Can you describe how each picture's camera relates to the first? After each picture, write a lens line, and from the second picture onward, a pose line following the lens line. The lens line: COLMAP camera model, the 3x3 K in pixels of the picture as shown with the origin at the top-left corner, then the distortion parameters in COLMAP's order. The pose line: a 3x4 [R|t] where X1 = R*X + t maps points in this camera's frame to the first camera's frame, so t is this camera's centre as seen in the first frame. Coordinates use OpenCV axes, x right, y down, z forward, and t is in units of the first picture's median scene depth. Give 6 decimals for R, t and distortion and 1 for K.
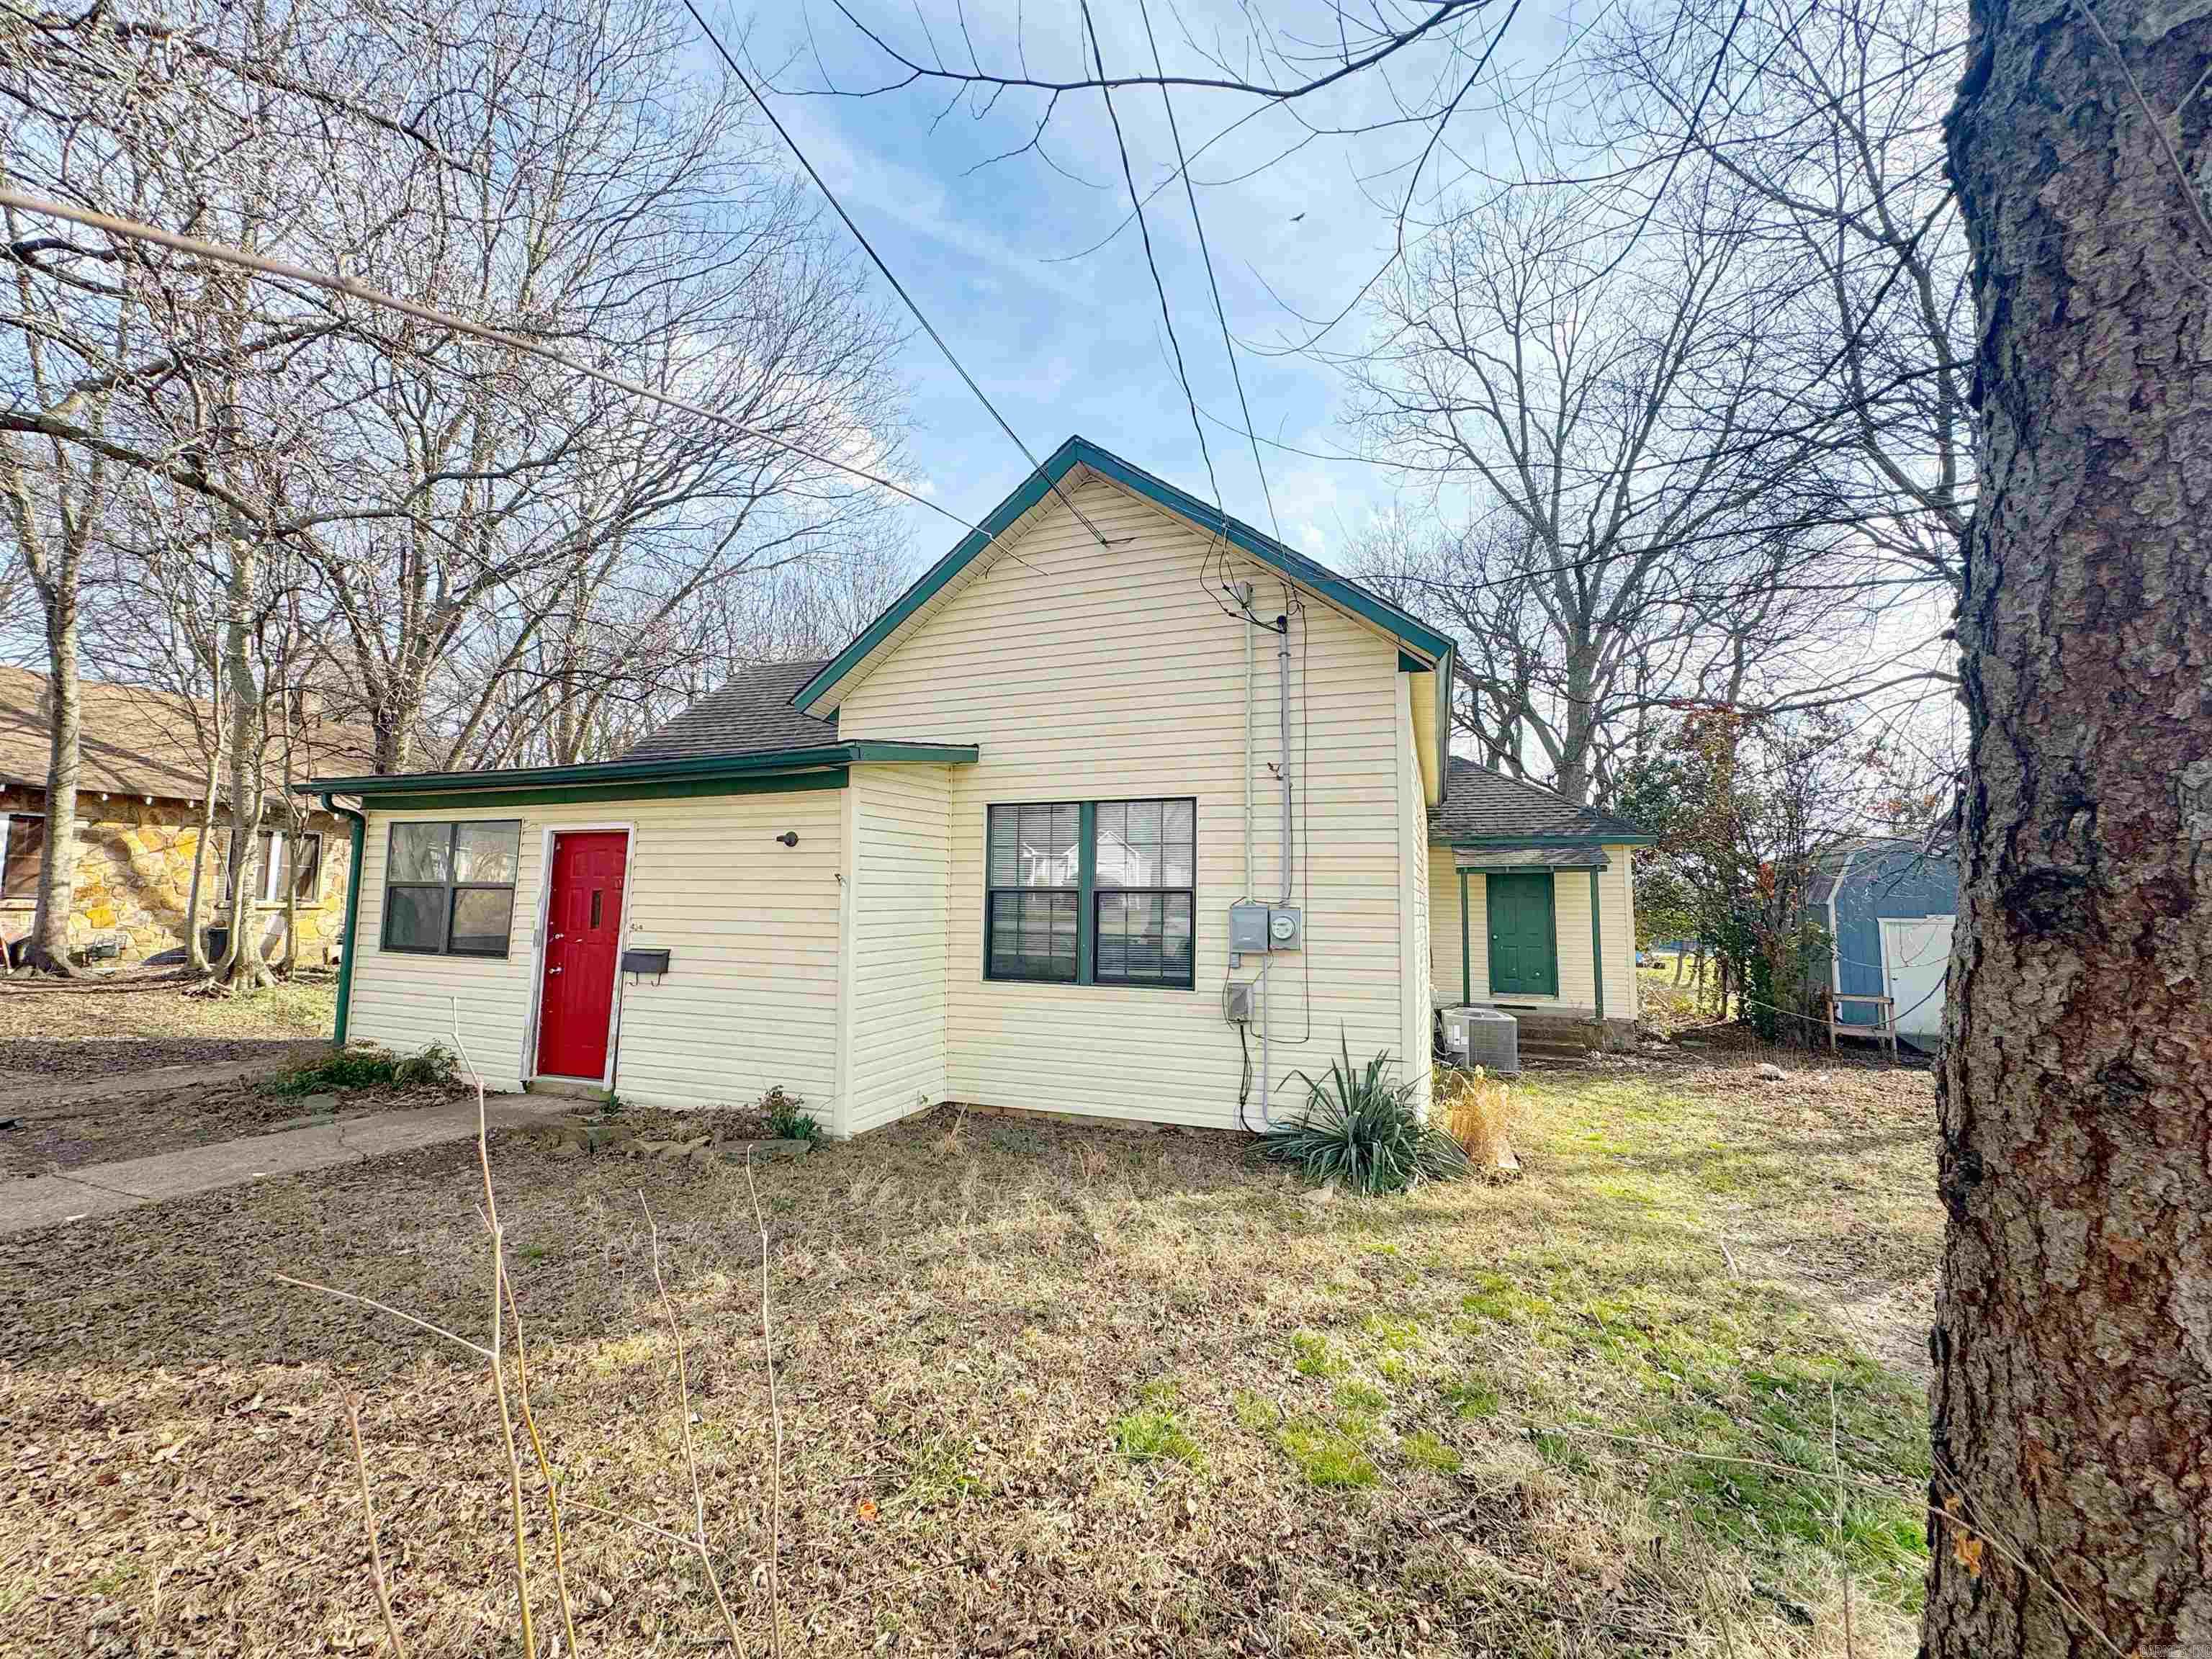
lens RADIAL K [[859.1, 0, 1106.0], [0, 859.1, 829.5], [0, 0, 1]] dist [-0.001289, -0.000089]
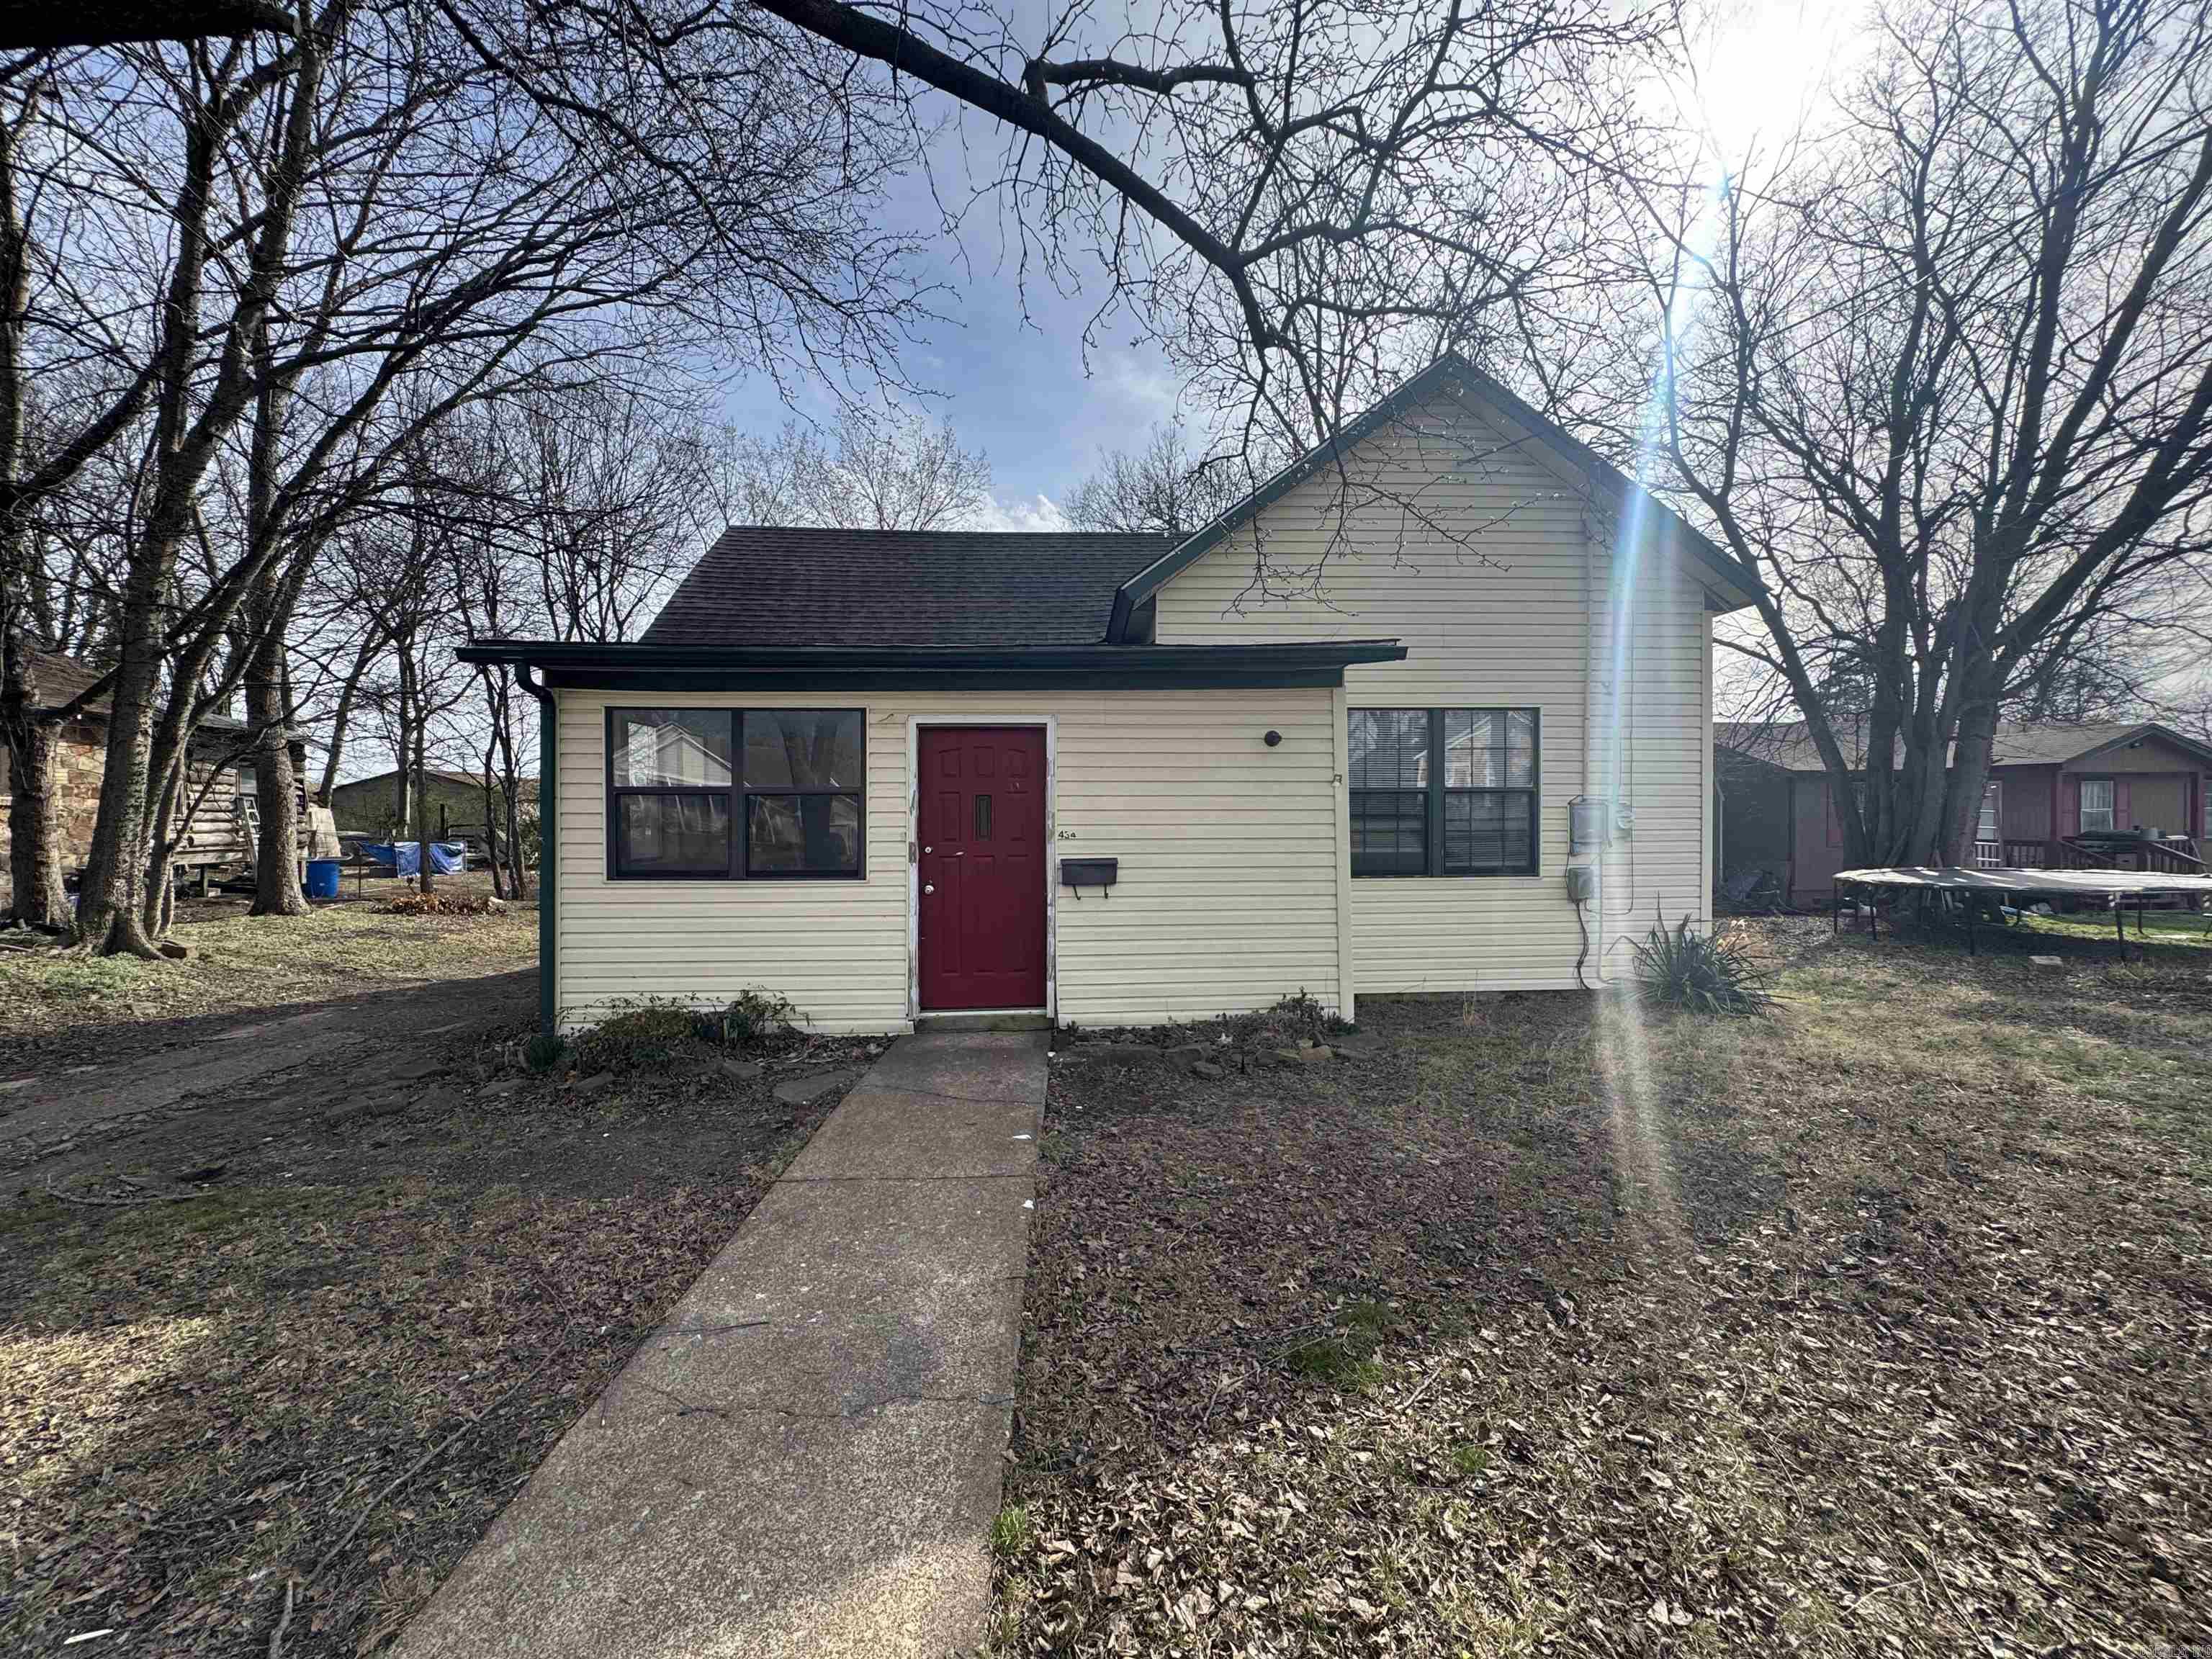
lens RADIAL K [[859.1, 0, 1106.0], [0, 859.1, 829.5], [0, 0, 1]] dist [-0.001289, -0.000089]
pose [[0.918118, -0.023441, 0.395613, -0.846365], [-0.017515, 0.994874, 0.099595, 0.017840], [-0.395920, -0.098369, 0.913001, 0.168506]]
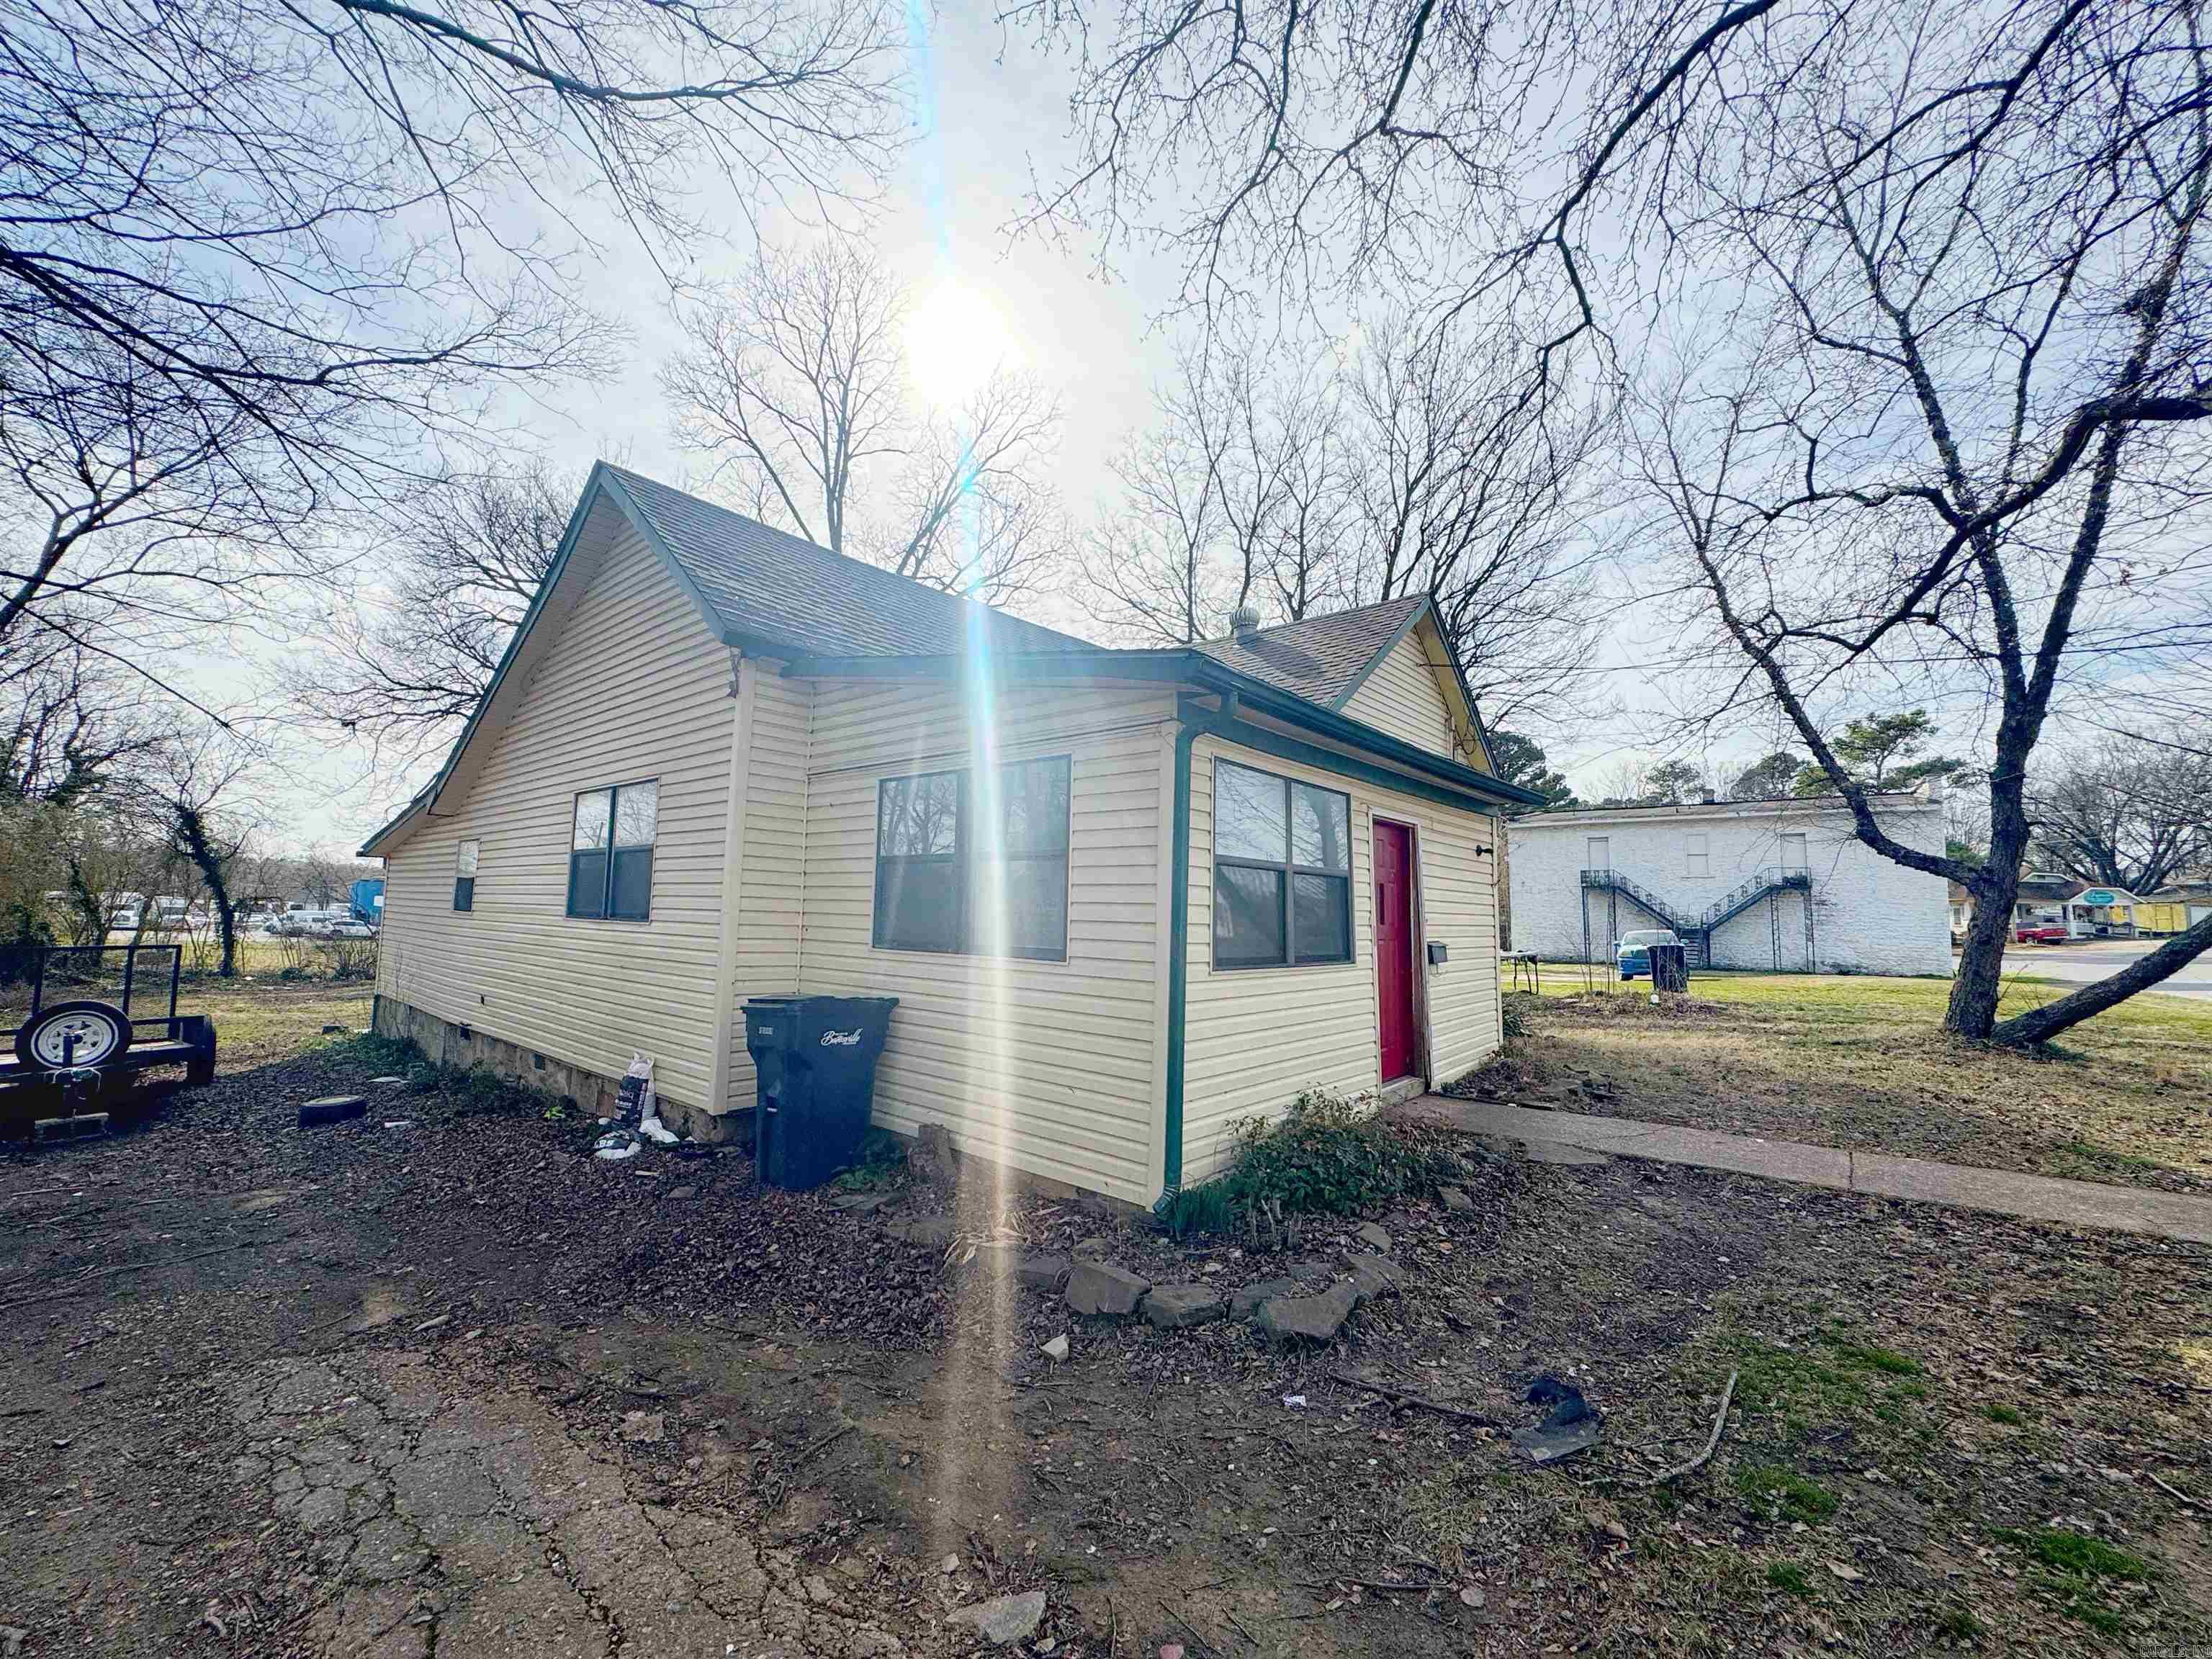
lens RADIAL K [[859.1, 0, 1106.0], [0, 859.1, 829.5], [0, 0, 1]] dist [-0.001289, -0.000089]
pose [[0.313969, 0.069821, 0.946862, -1.634987], [-0.124737, 0.991681, -0.031765, 0.082548], [-0.941204, -0.108135, 0.320067, 1.018070]]
